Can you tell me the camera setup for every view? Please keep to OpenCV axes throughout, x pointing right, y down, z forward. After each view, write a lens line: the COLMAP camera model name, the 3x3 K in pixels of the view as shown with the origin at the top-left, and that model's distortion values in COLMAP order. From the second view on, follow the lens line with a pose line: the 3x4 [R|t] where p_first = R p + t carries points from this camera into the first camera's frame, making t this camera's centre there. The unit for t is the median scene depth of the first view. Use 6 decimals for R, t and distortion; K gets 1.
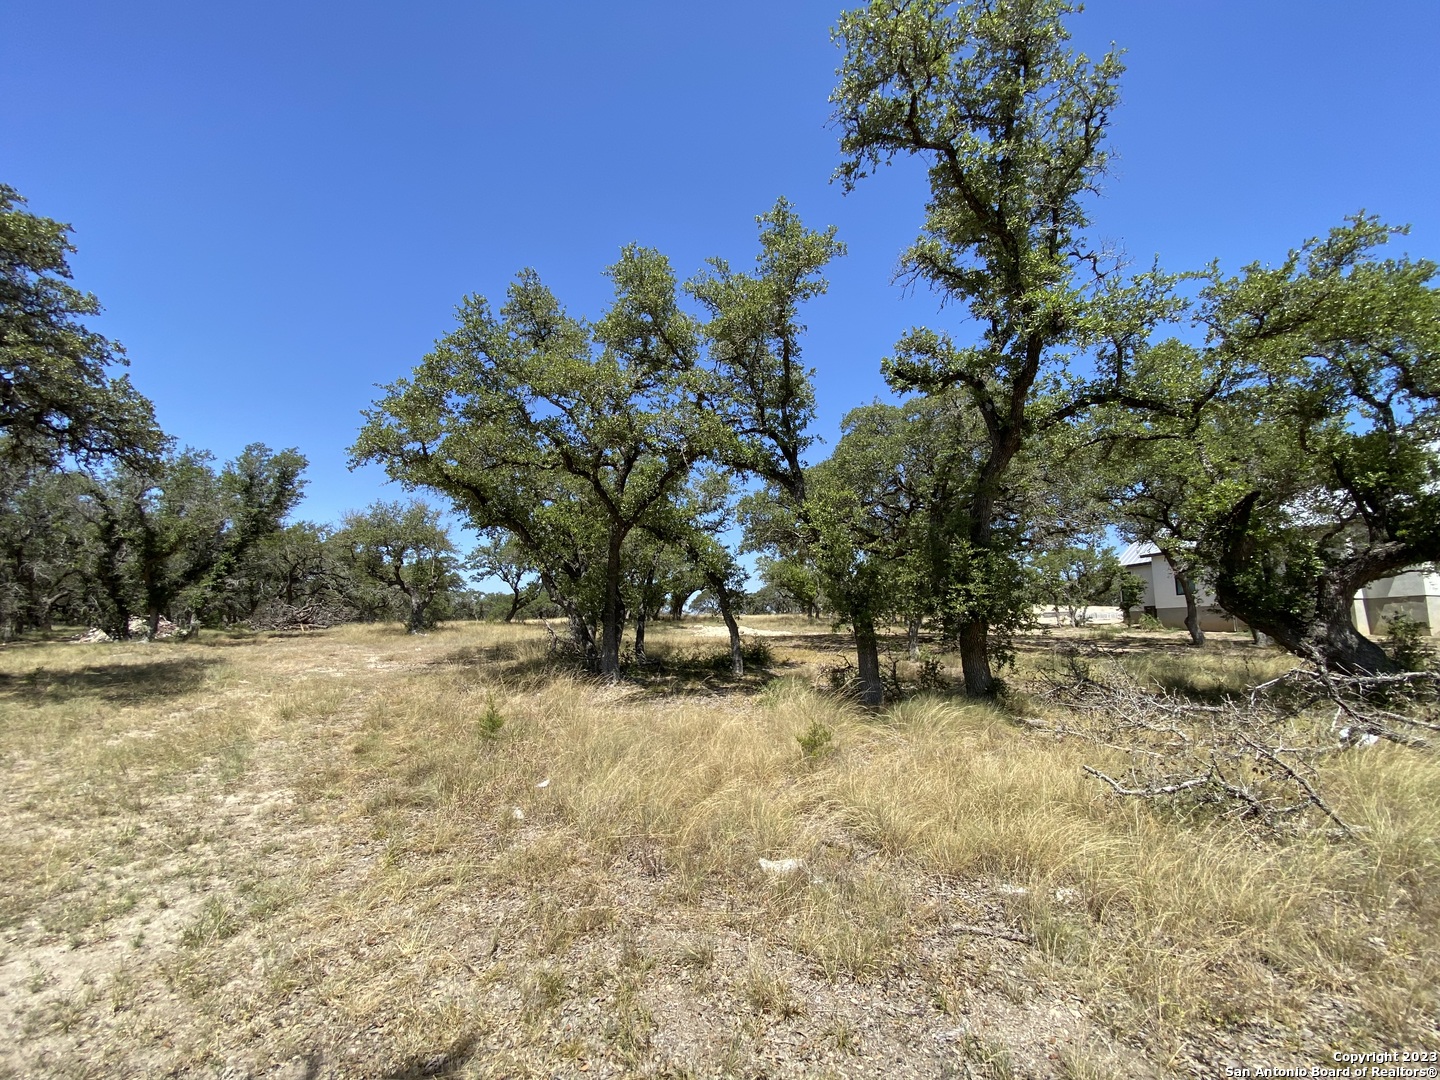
lens RADIAL K [[573.9, 0, 720.0], [0, 573.9, 540.0], [0, 0, 1]] dist [0.003222, -0.010929]
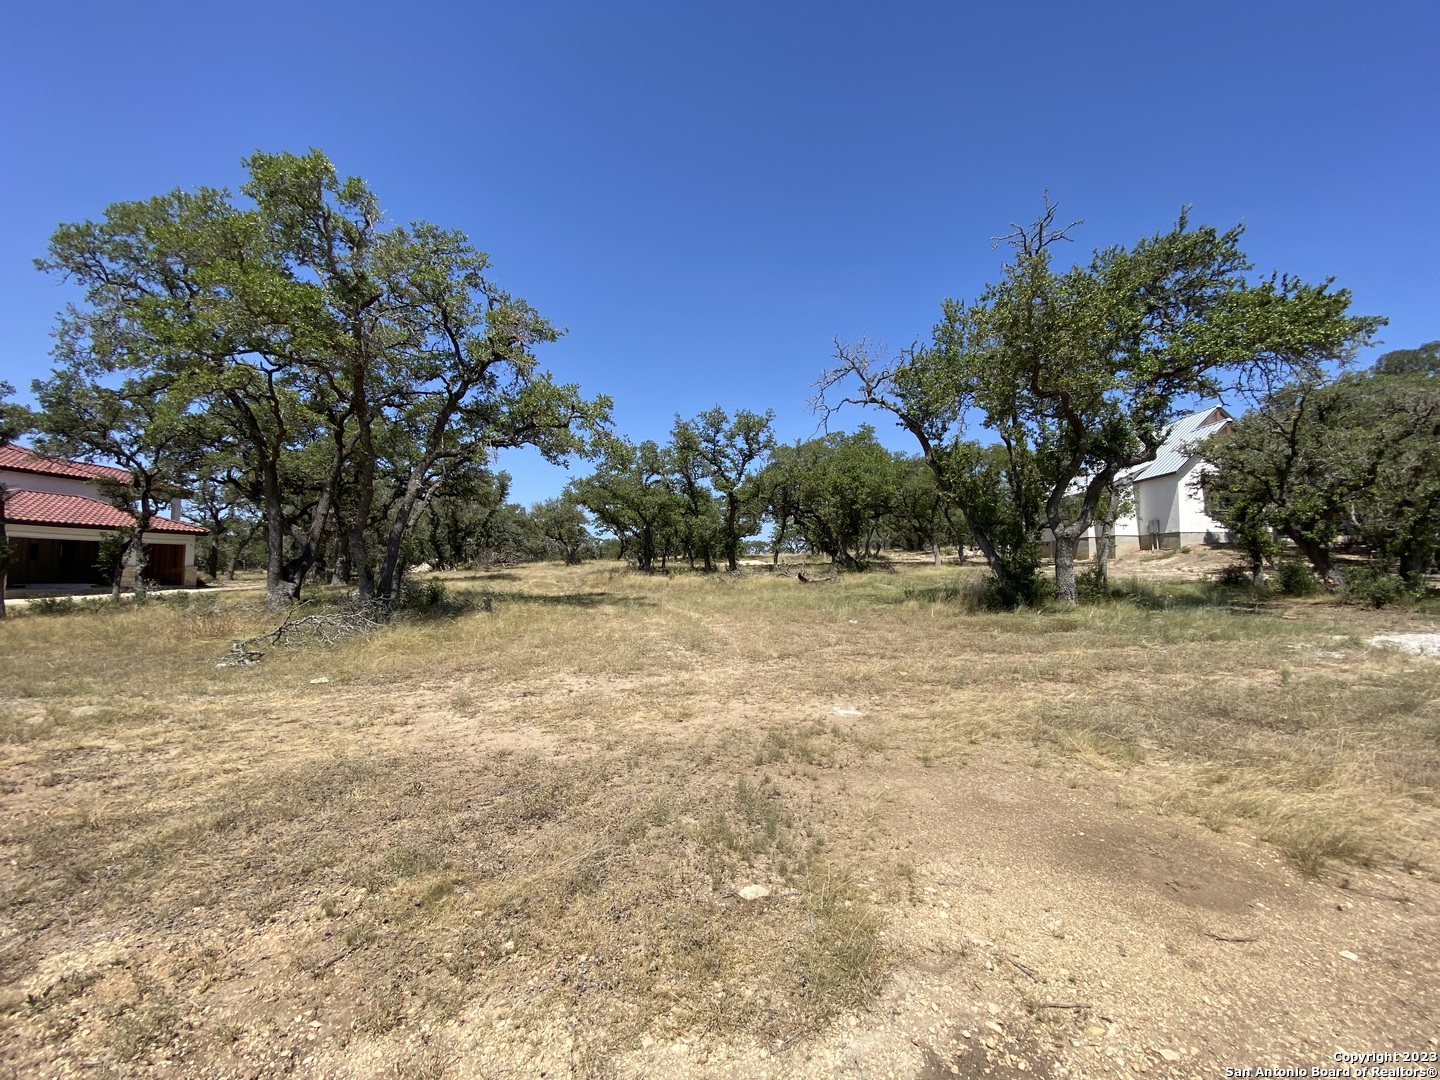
lens RADIAL K [[573.9, 0, 720.0], [0, 573.9, 540.0], [0, 0, 1]] dist [0.003222, -0.010929]
pose [[0.983335, -0.017202, -0.180989, 0.773980], [0.036128, 0.994148, 0.101803, -0.253333], [0.178178, -0.106645, 0.978202, -1.971854]]
